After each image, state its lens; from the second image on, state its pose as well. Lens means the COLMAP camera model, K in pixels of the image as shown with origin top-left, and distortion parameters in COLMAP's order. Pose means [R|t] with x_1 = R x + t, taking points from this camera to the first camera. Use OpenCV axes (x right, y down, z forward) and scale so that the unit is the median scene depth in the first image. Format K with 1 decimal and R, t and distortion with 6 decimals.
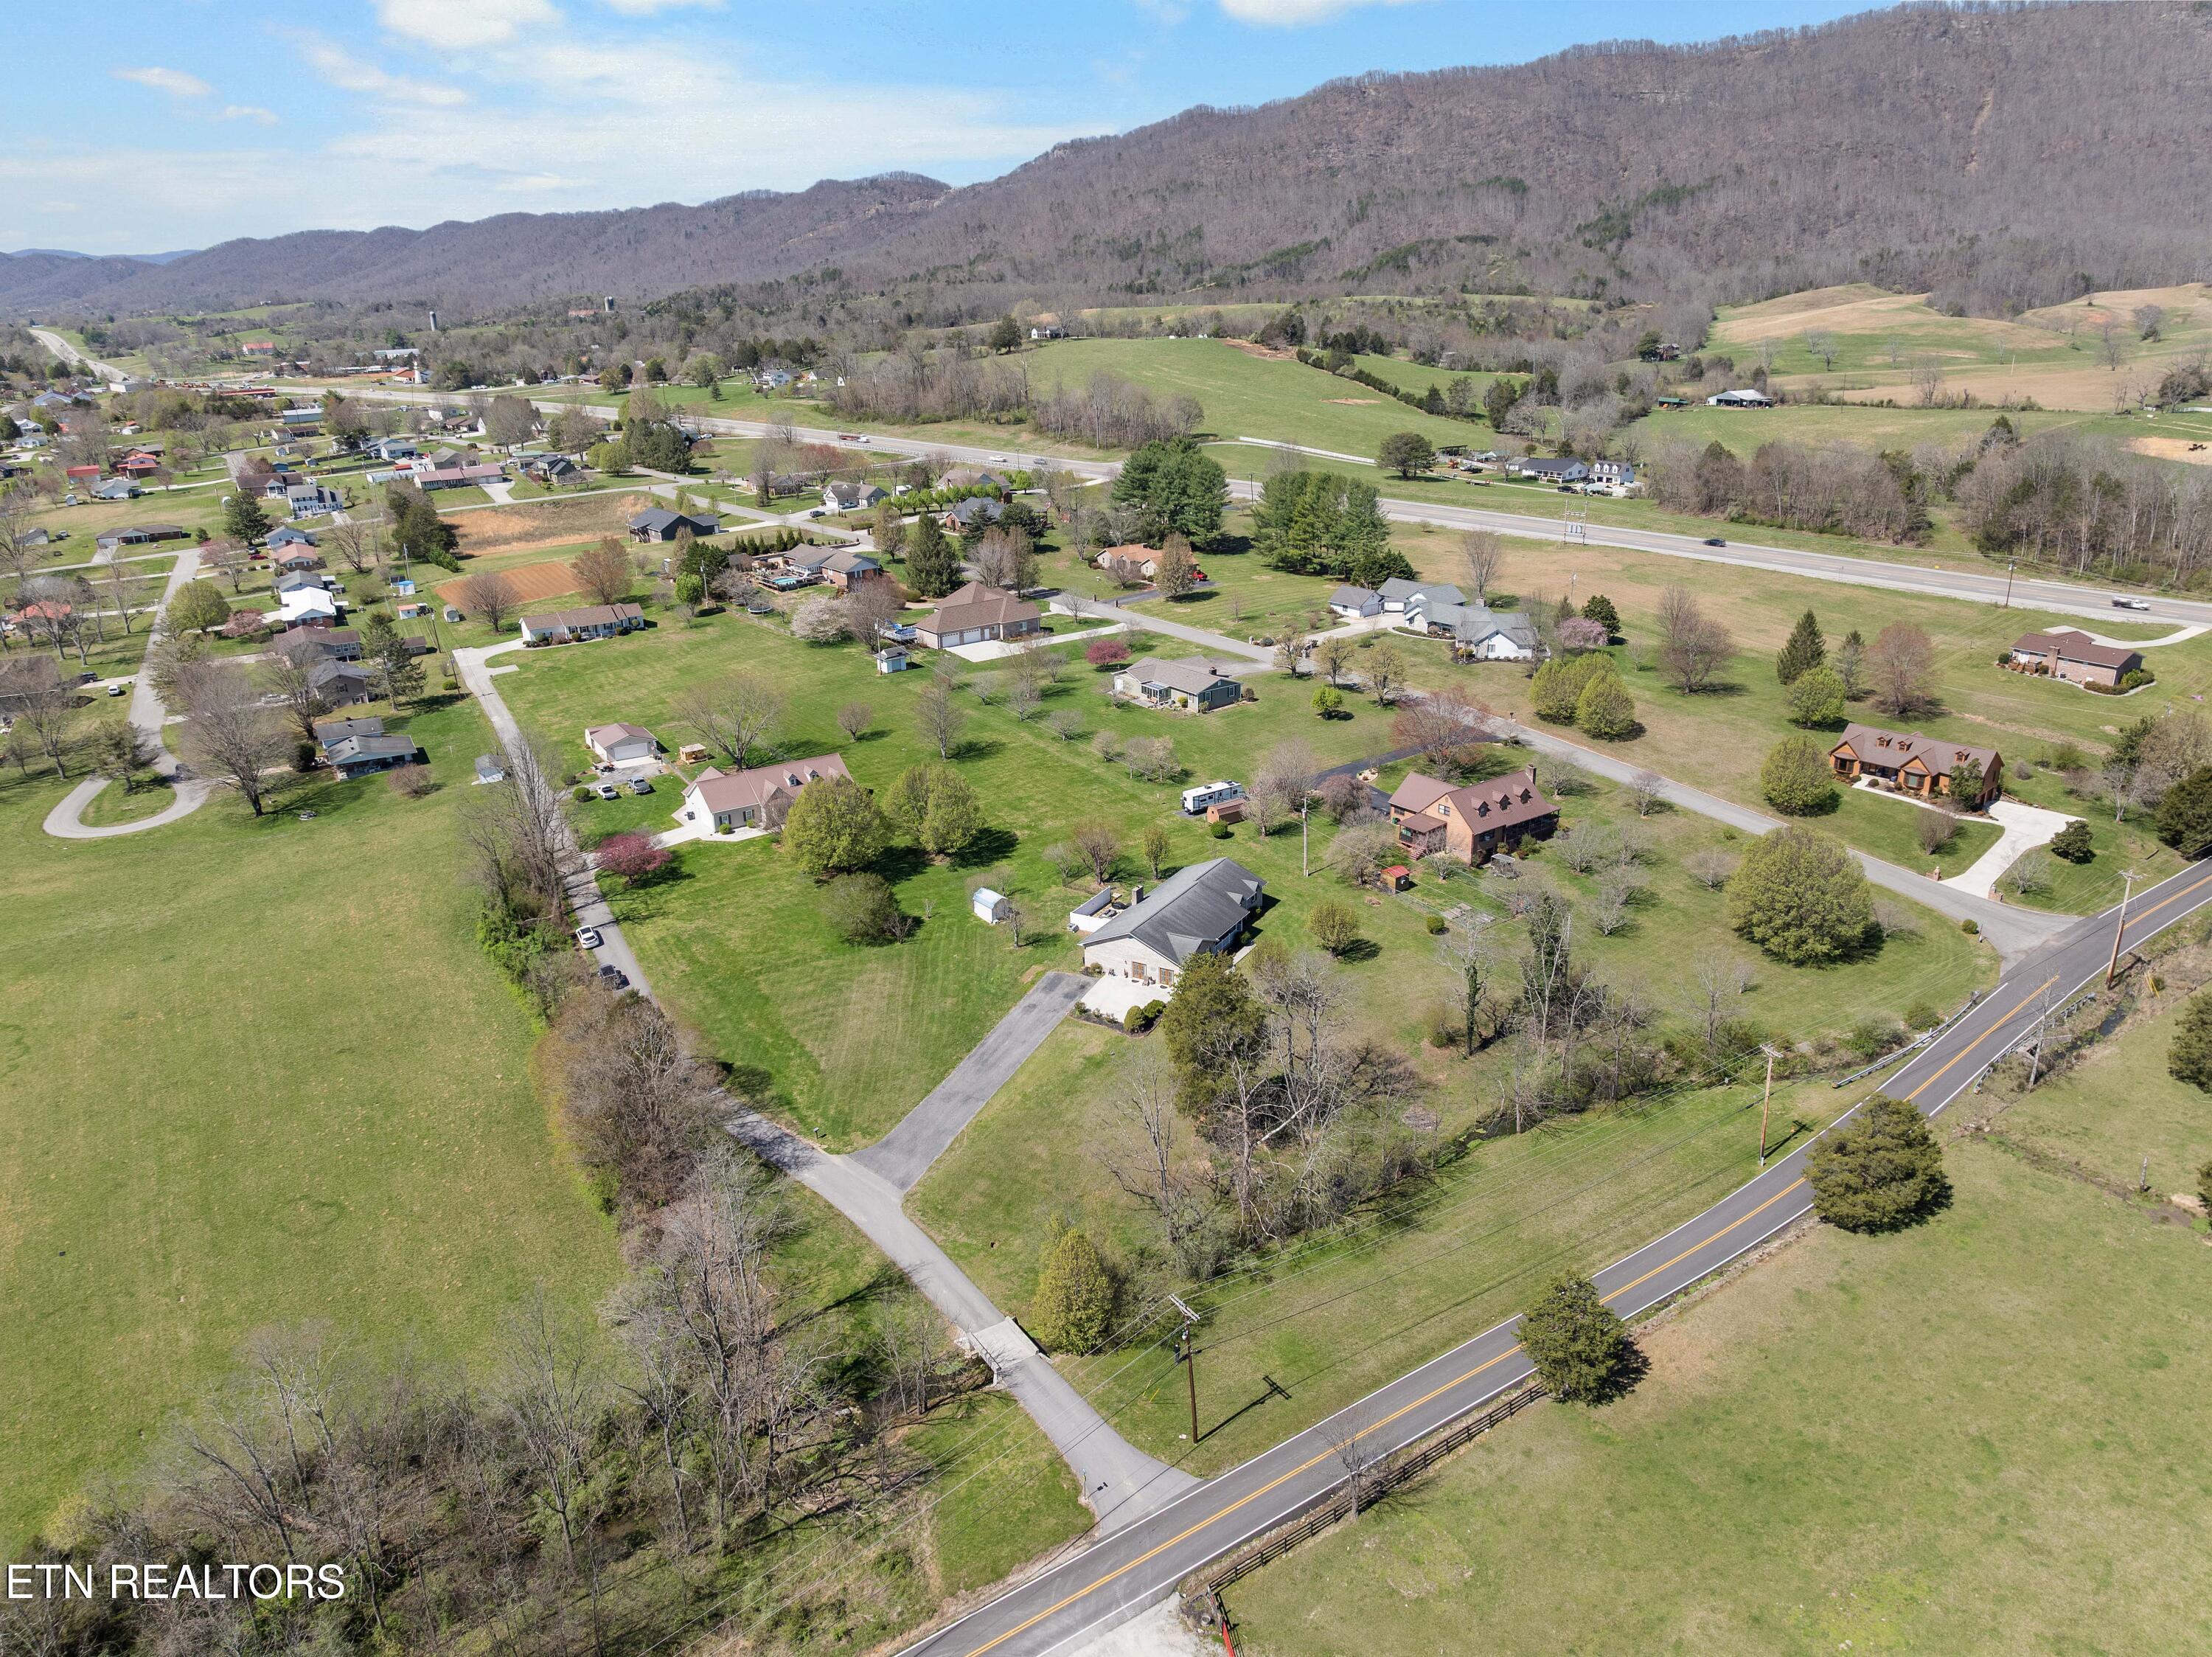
lens RADIAL K [[1561.1, 0, 1106.0], [0, 1561.1, 828.5], [0, 0, 1]] dist [-0.068914, 0.037828]
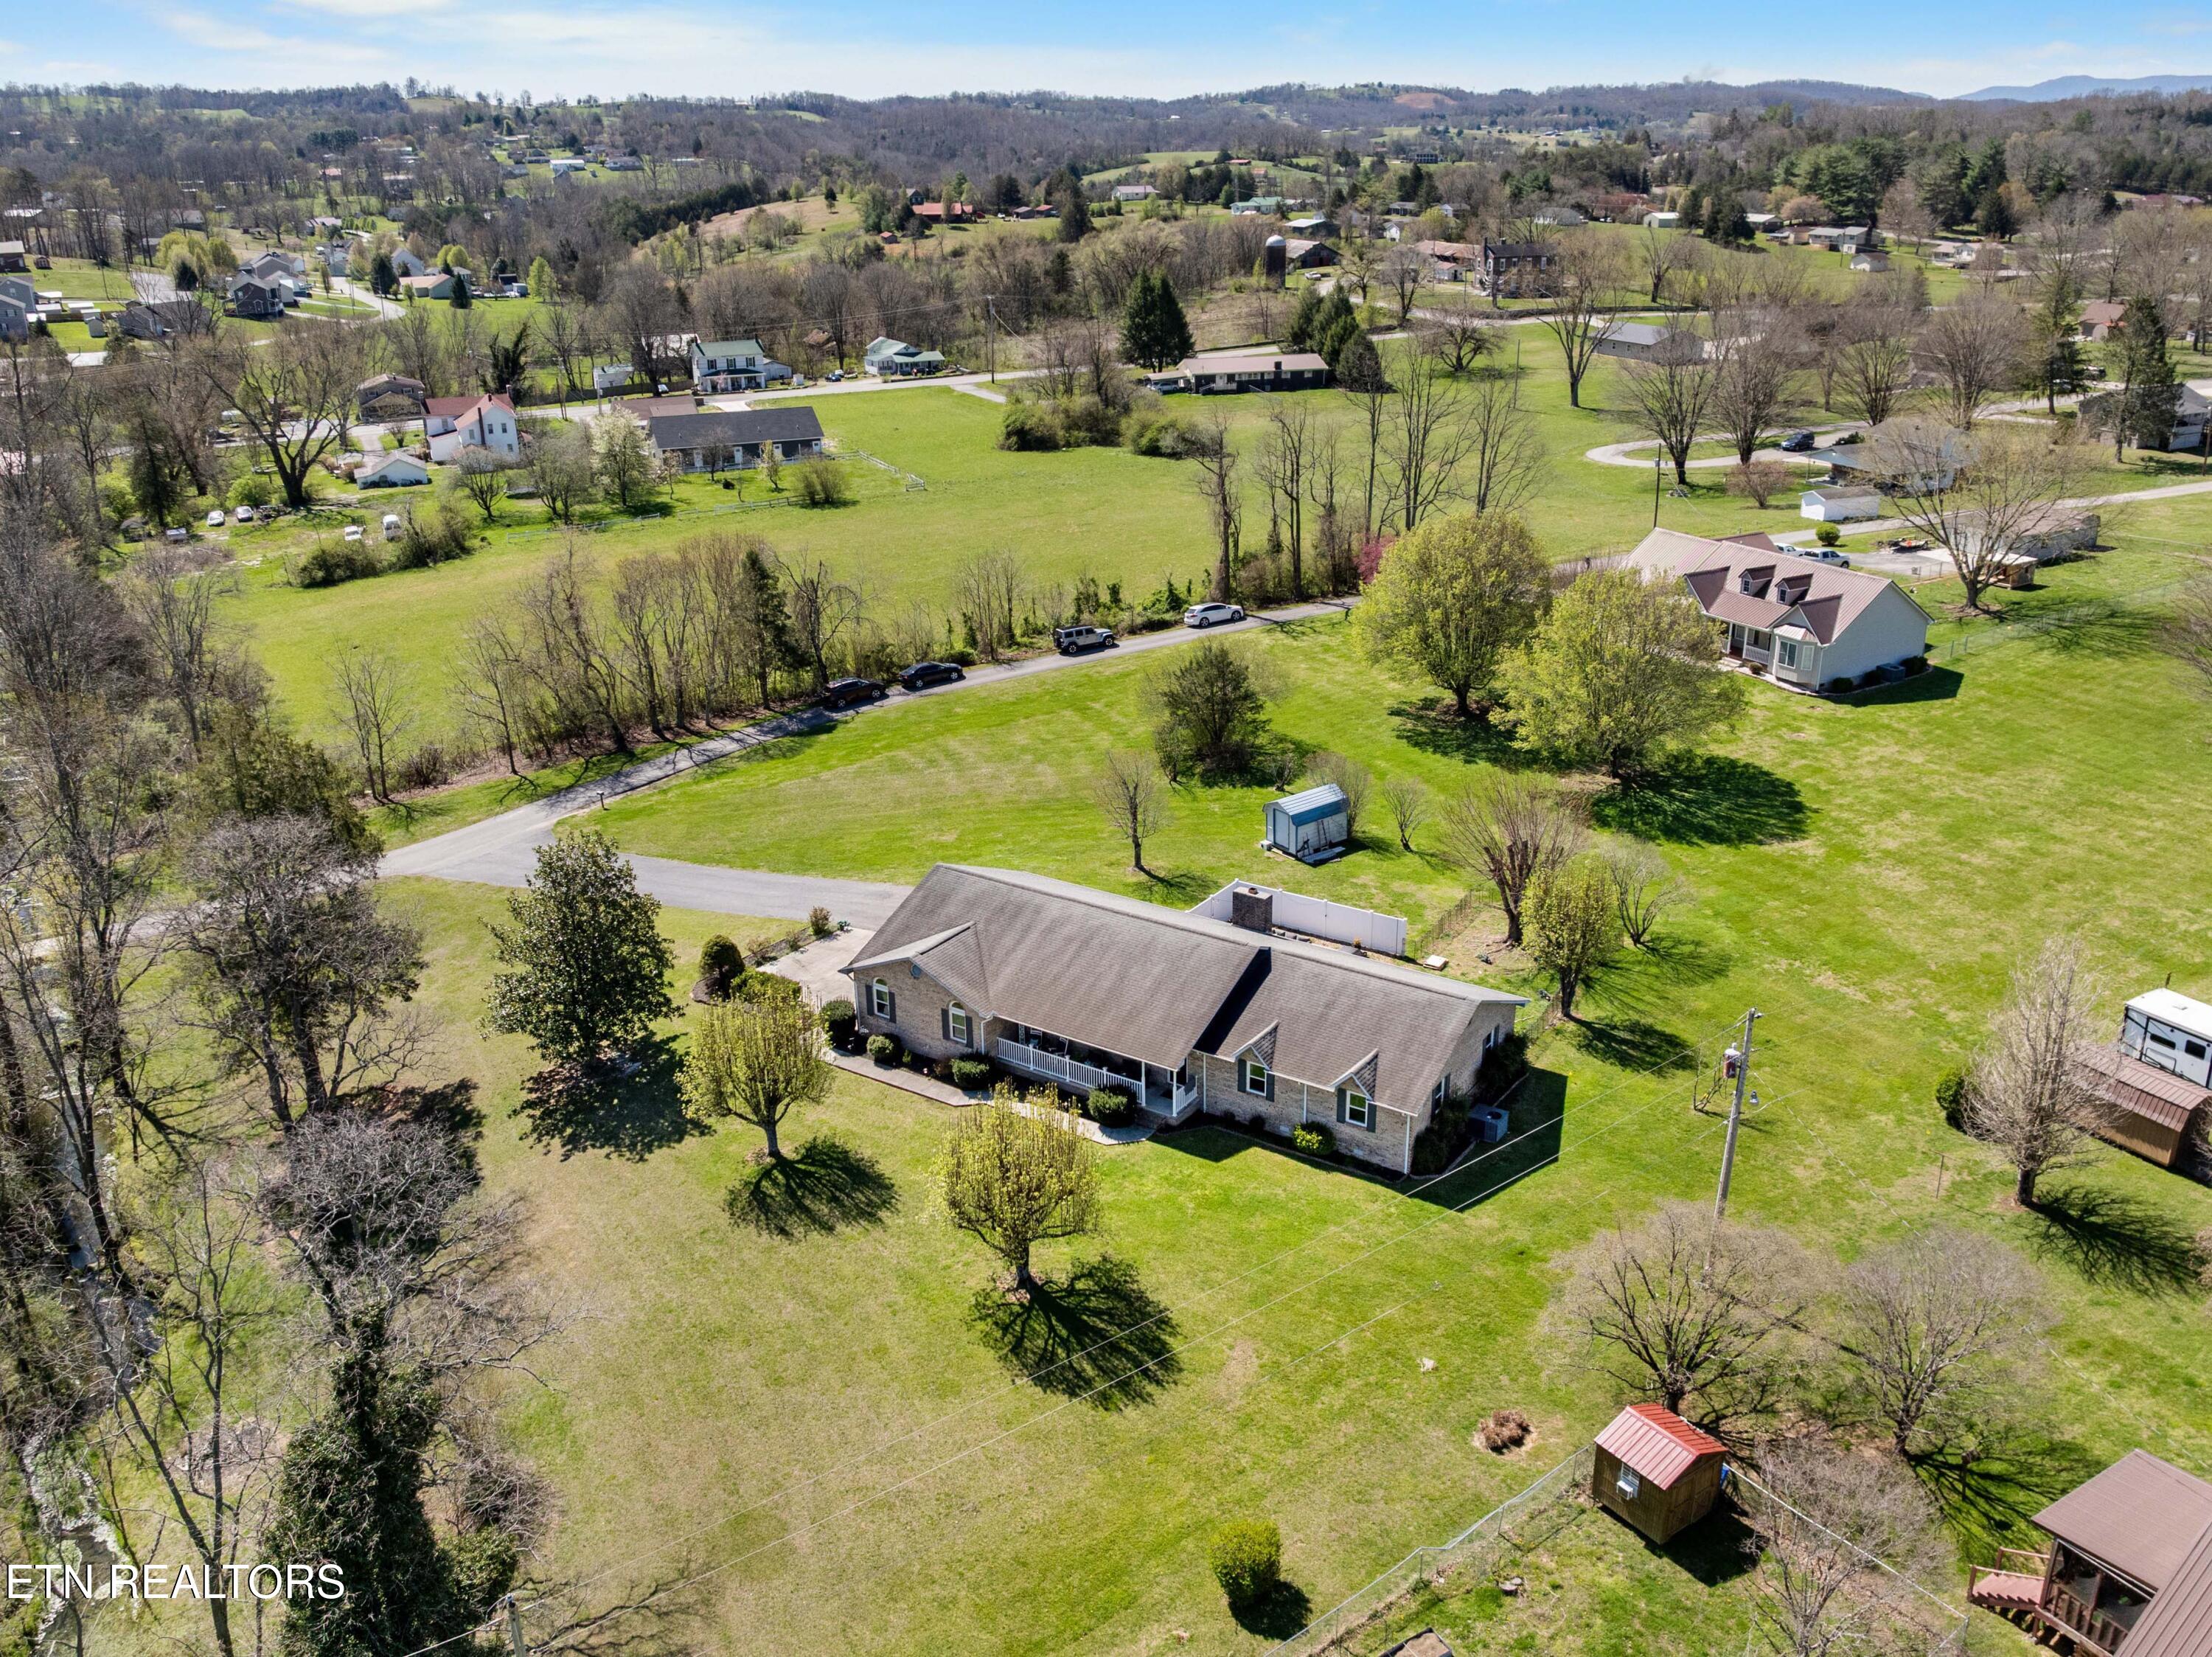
lens RADIAL K [[1796.4, 0, 1106.0], [0, 1796.4, 828.5], [0, 0, 1]] dist [-0.040272, 0.000316]
pose [[-0.078919, 0.376802, -0.922926, 0.282773], [-0.322296, 0.866448, 0.381303, -0.088031], [0.943343, 0.327548, 0.053063, 0.622089]]
